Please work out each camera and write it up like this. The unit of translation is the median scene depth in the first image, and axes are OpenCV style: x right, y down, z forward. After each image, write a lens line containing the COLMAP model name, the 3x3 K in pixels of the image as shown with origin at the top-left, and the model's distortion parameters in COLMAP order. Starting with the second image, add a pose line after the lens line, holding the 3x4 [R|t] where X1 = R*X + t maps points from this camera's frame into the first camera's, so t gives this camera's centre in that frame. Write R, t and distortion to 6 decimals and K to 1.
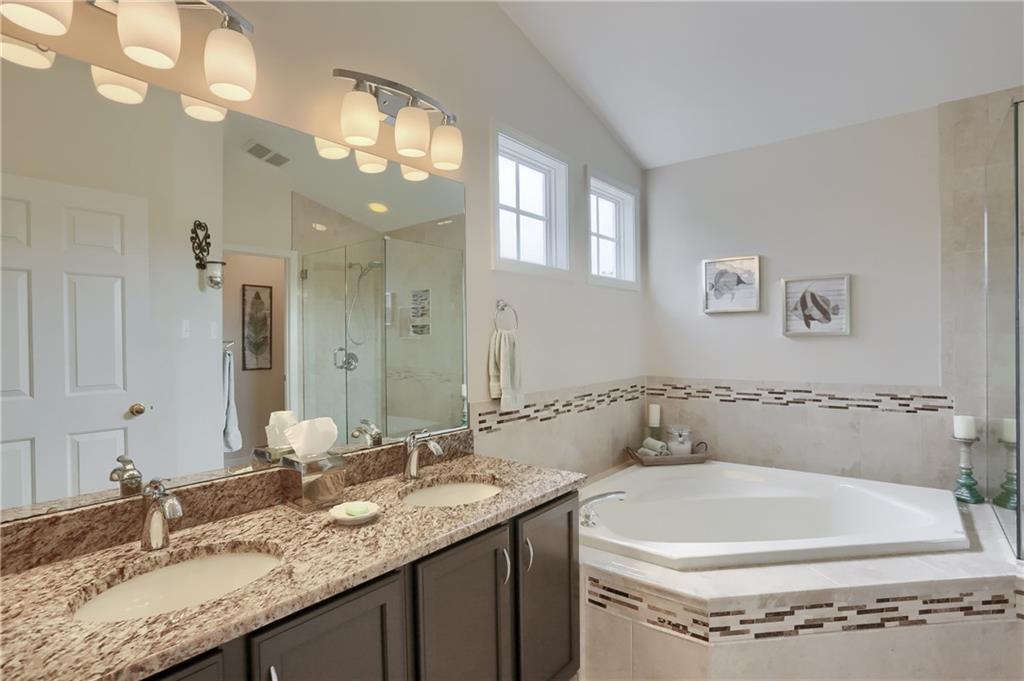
lens RADIAL K [[529.7, 0, 506.9], [0, 529.7, 337.9], [0, 0, 1]] dist [-0.022034, 0.015542]
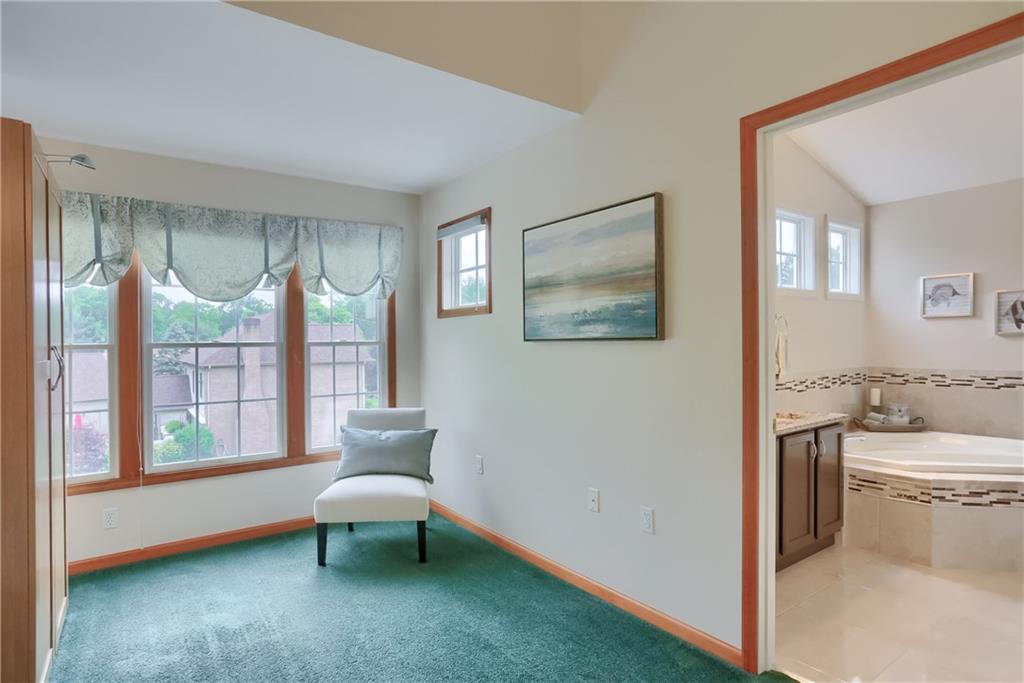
lens RADIAL K [[529.7, 0, 514.2], [0, 529.7, 348.9], [0, 0, 1]] dist [-0.022034, 0.015542]
pose [[0.959843, 0.002320, -0.280527, -0.246755], [0.003312, 0.999802, 0.019601, 0.000904], [0.280517, -0.019743, 0.959646, -0.570131]]
